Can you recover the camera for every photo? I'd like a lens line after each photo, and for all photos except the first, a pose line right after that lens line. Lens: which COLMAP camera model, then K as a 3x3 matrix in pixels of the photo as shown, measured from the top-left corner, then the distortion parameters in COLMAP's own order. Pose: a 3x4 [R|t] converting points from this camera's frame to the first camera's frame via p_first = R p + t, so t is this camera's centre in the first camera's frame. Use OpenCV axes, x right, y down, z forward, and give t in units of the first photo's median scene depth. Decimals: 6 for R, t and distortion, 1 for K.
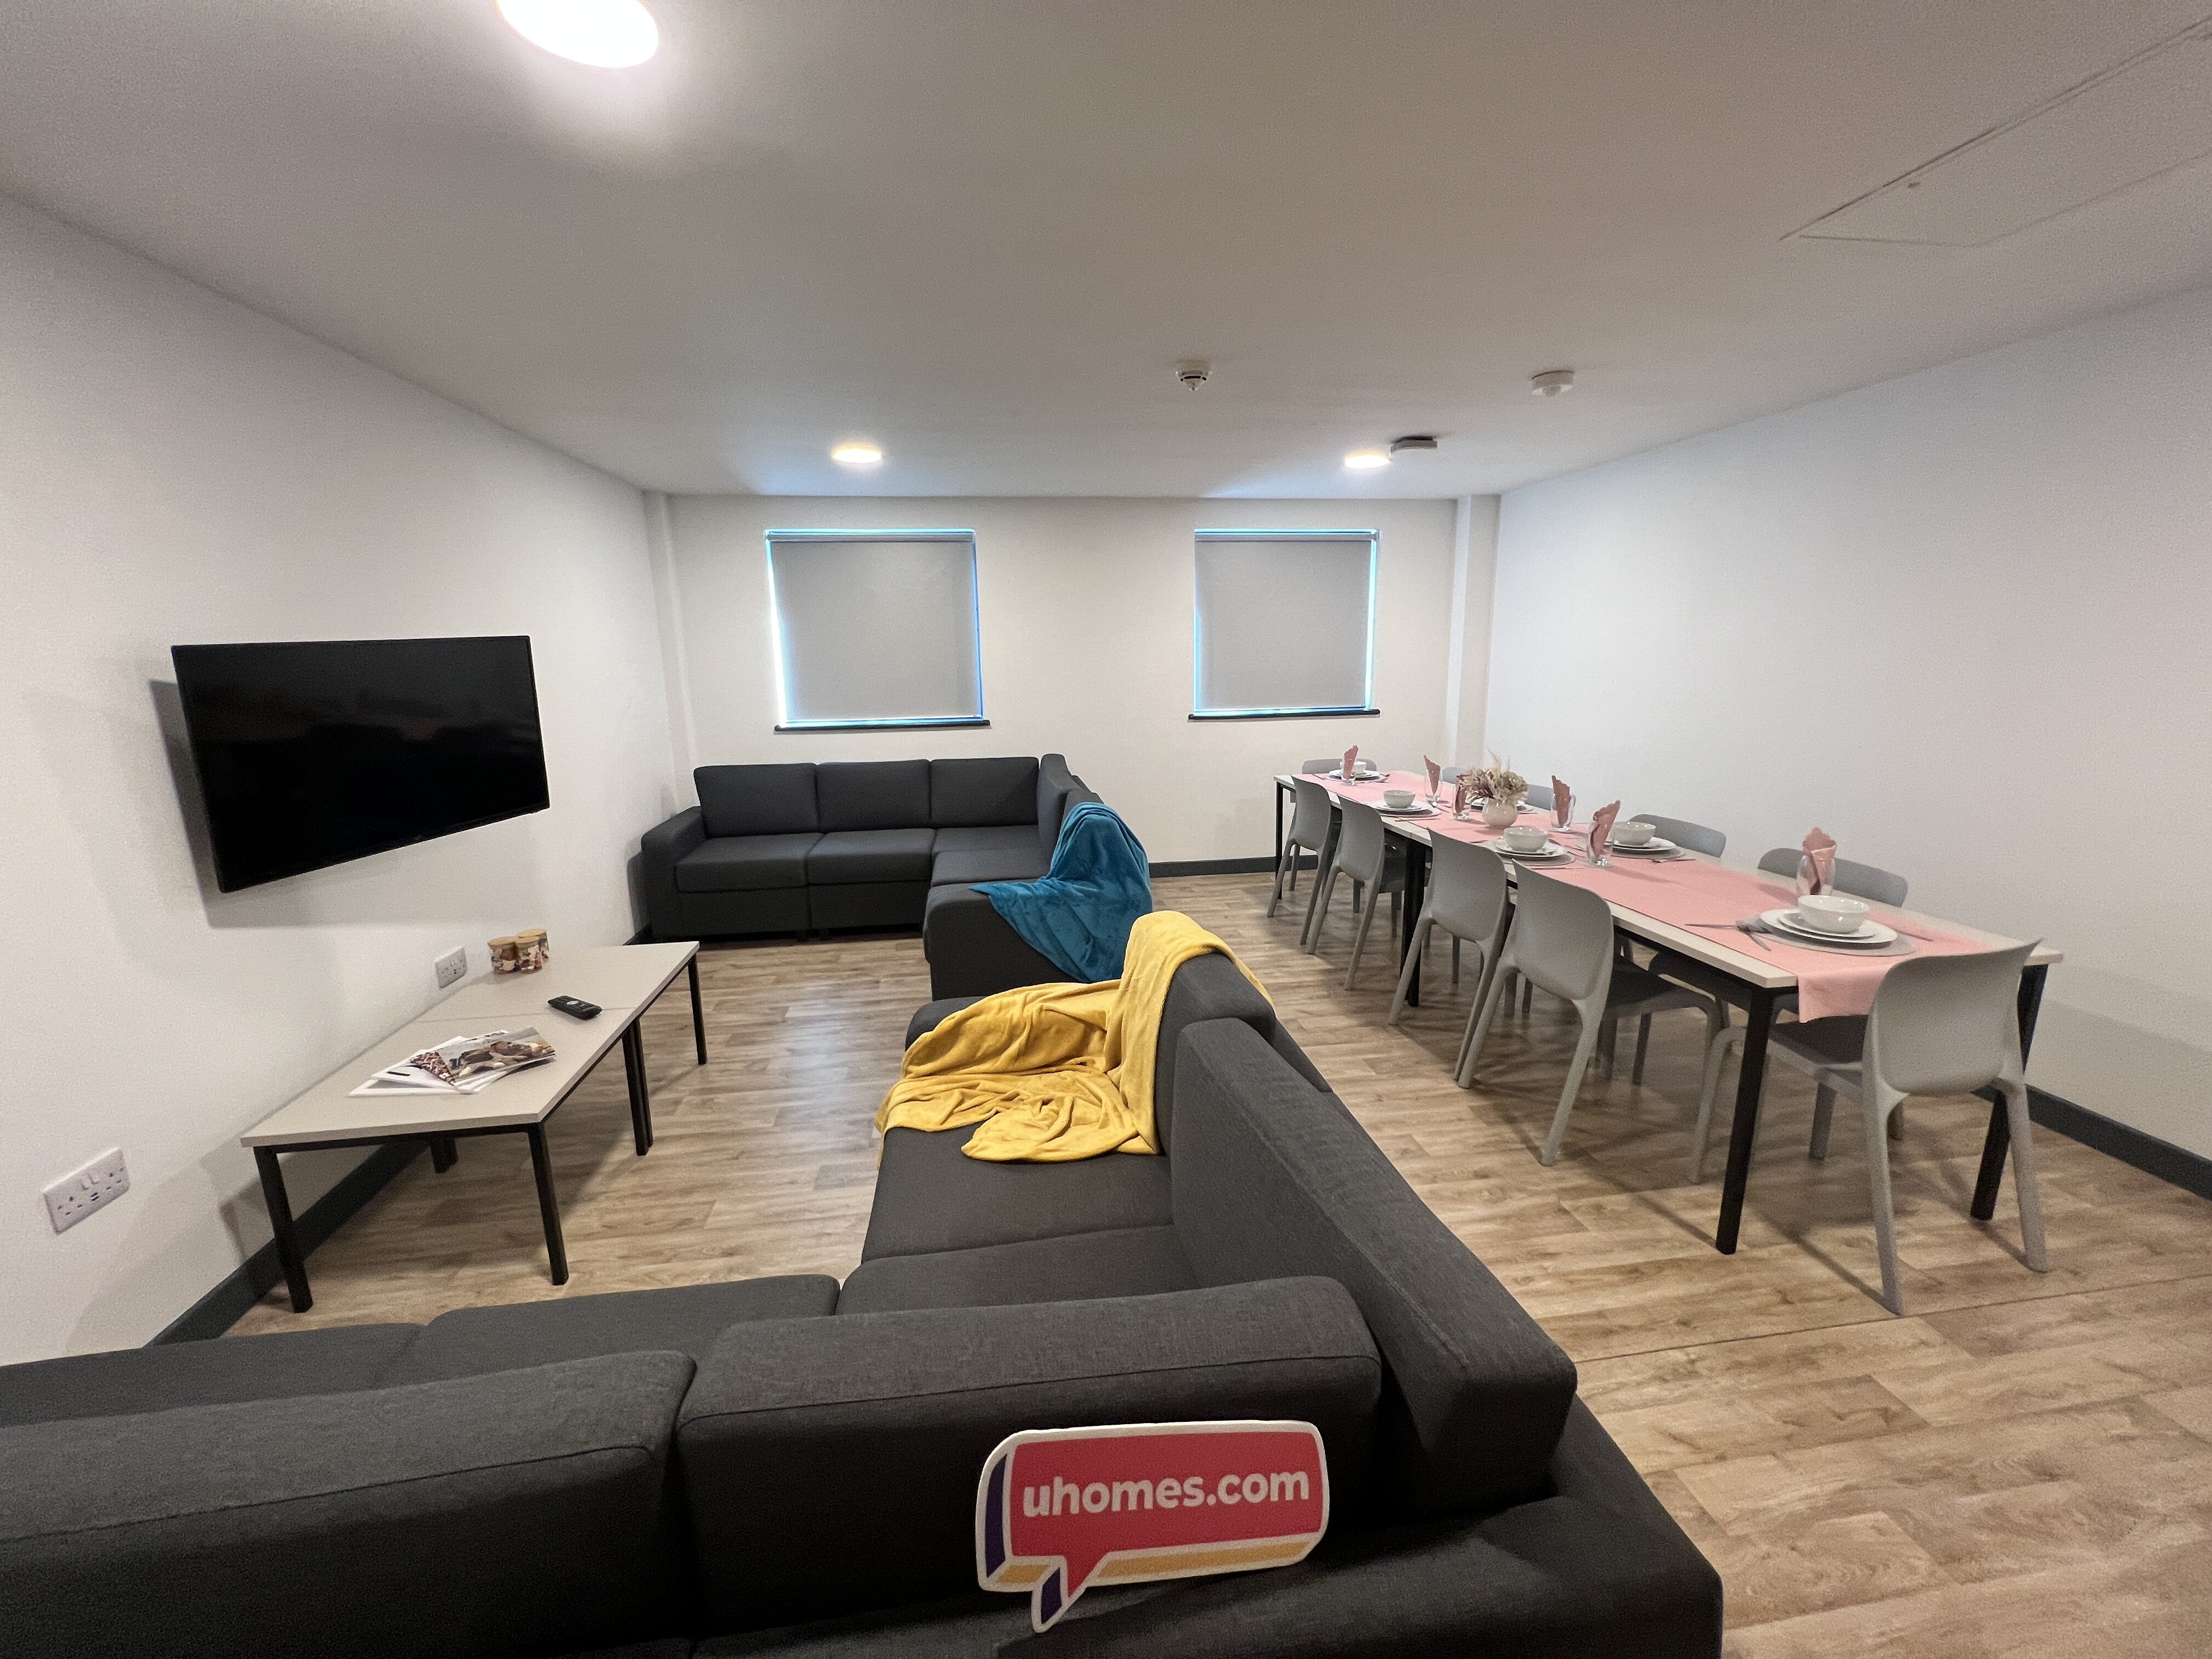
lens RADIAL K [[892.4, 0, 1085.7], [0, 892.4, 831.3], [0, 0, 1]] dist [-0.004946, 0.001199]
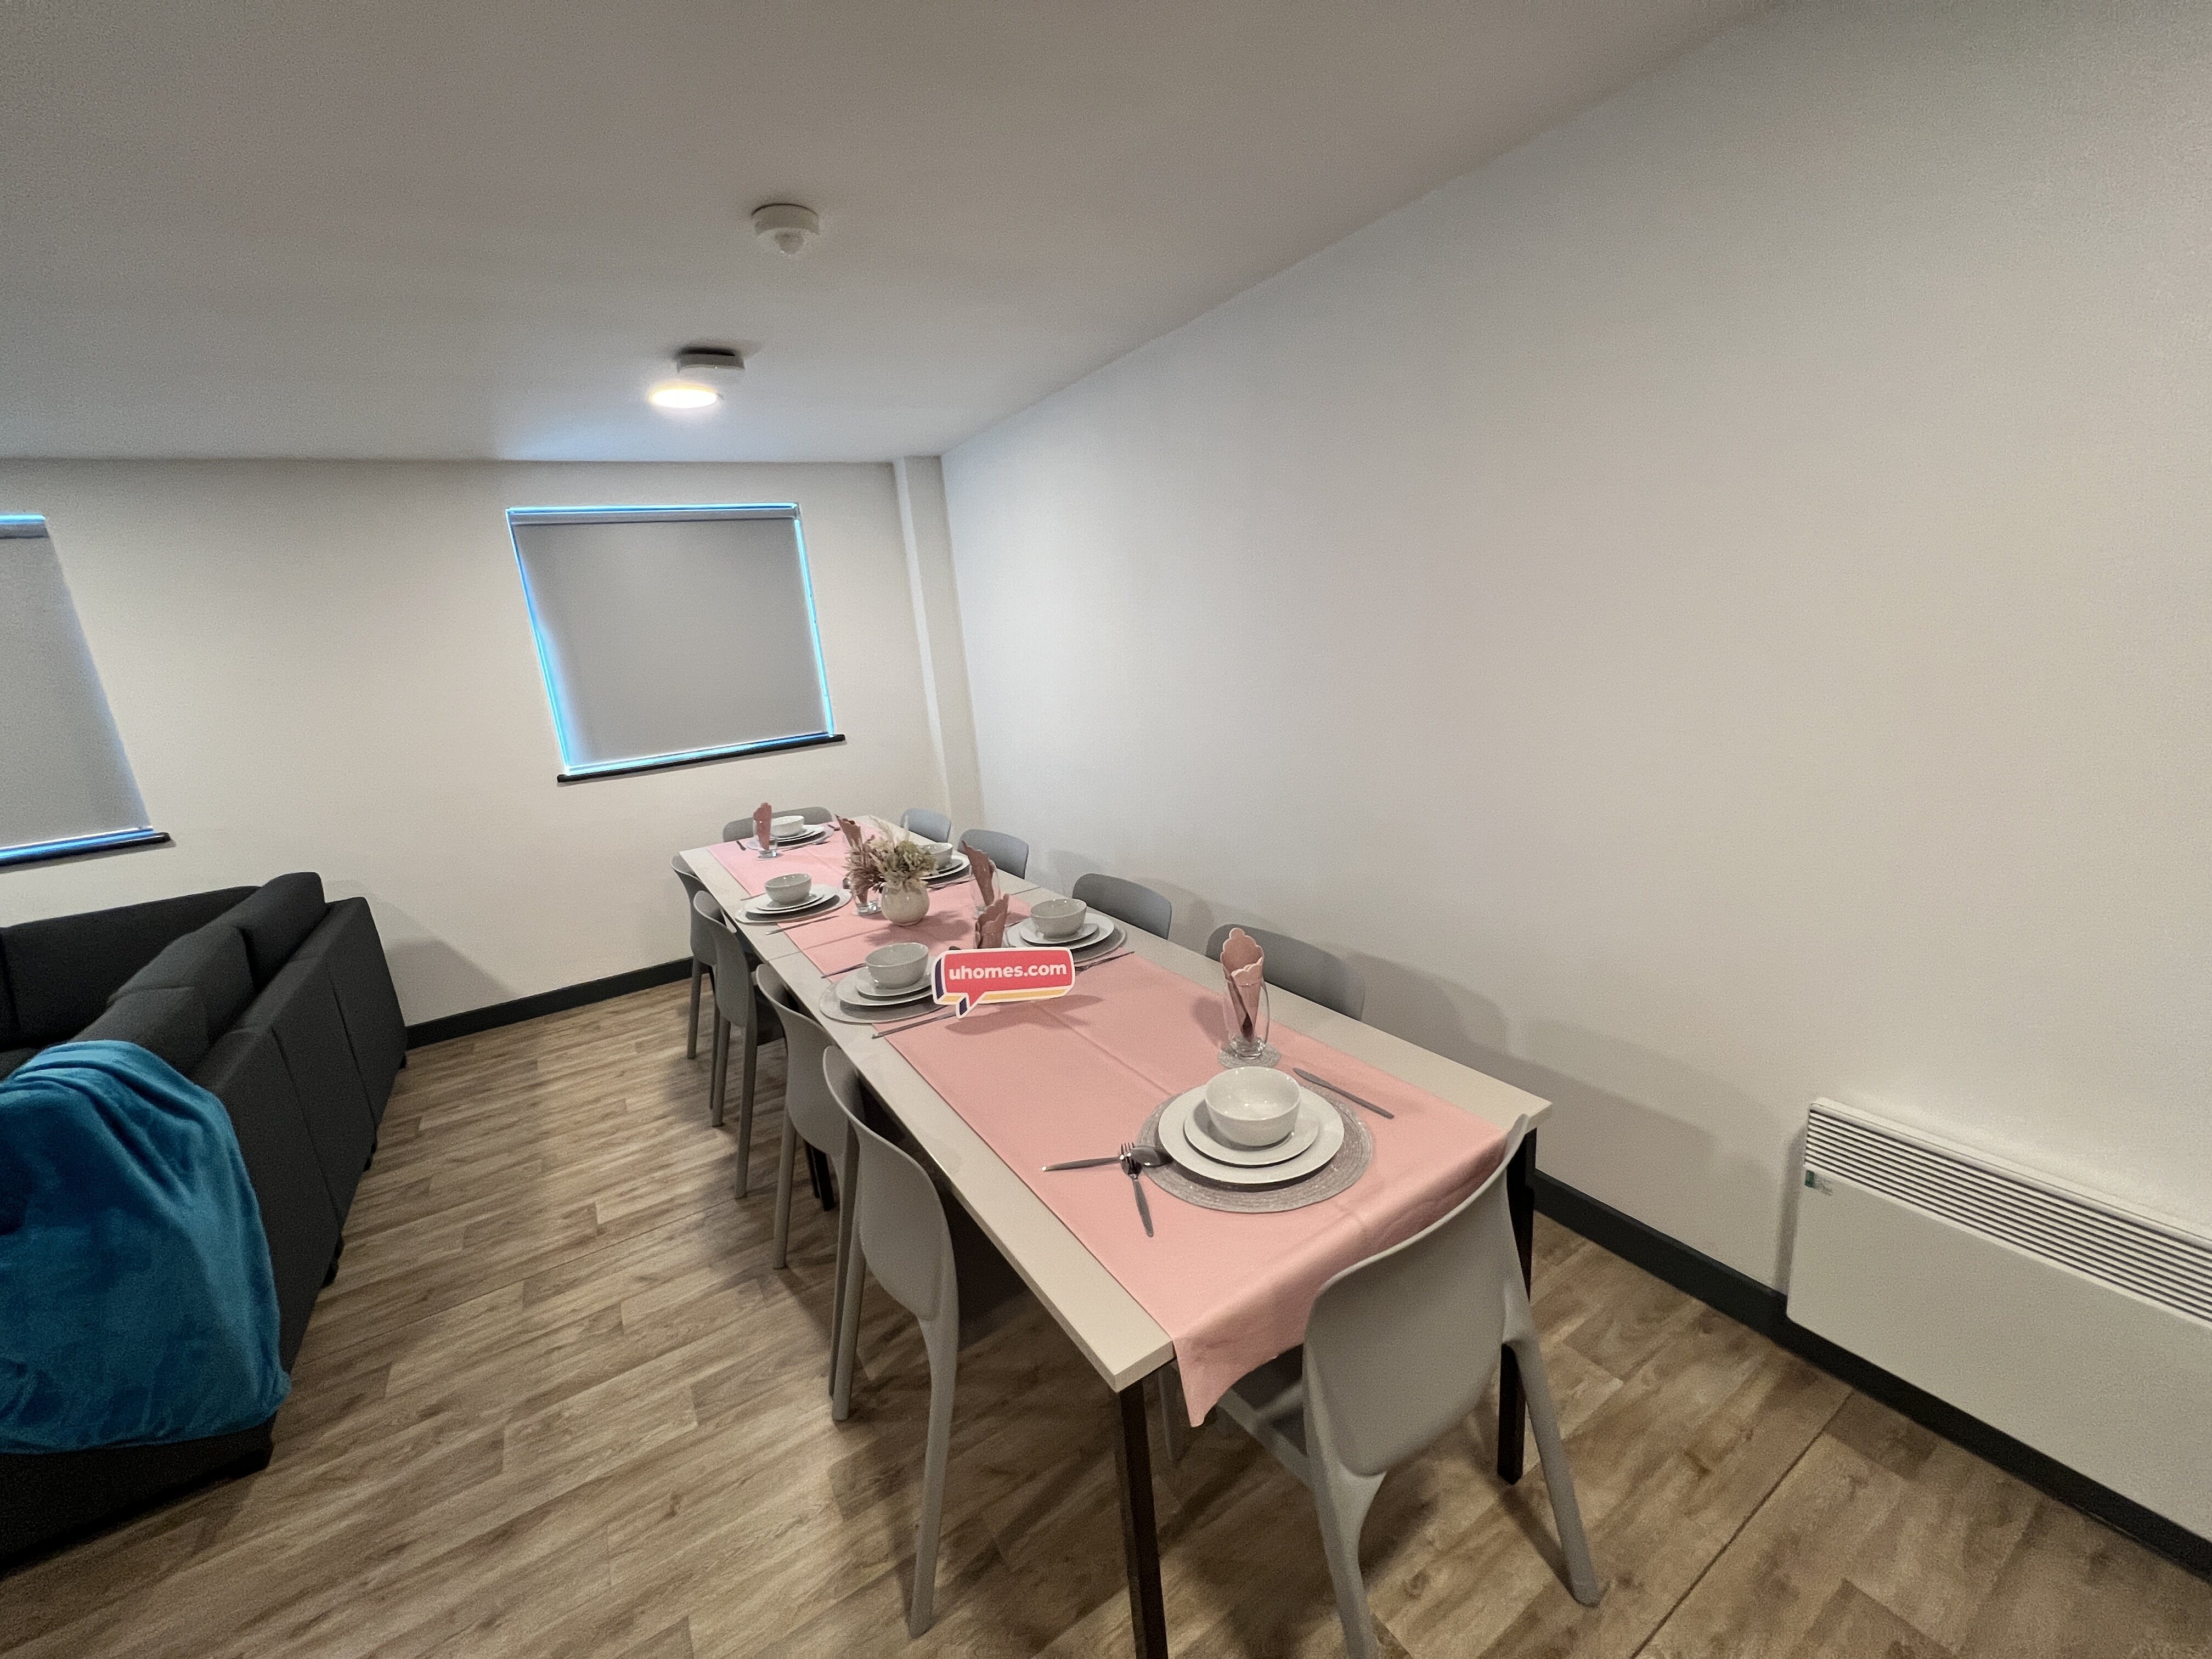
lens RADIAL K [[892.4, 0, 1084.9], [0, 892.4, 836.8], [0, 0, 1]] dist [-0.004946, 0.001199]
pose [[0.914994, -0.158233, 0.371144, 0.229458], [0.152725, 0.987271, 0.044393, -0.052974], [-0.373444, 0.016063, 0.927514, 0.207338]]
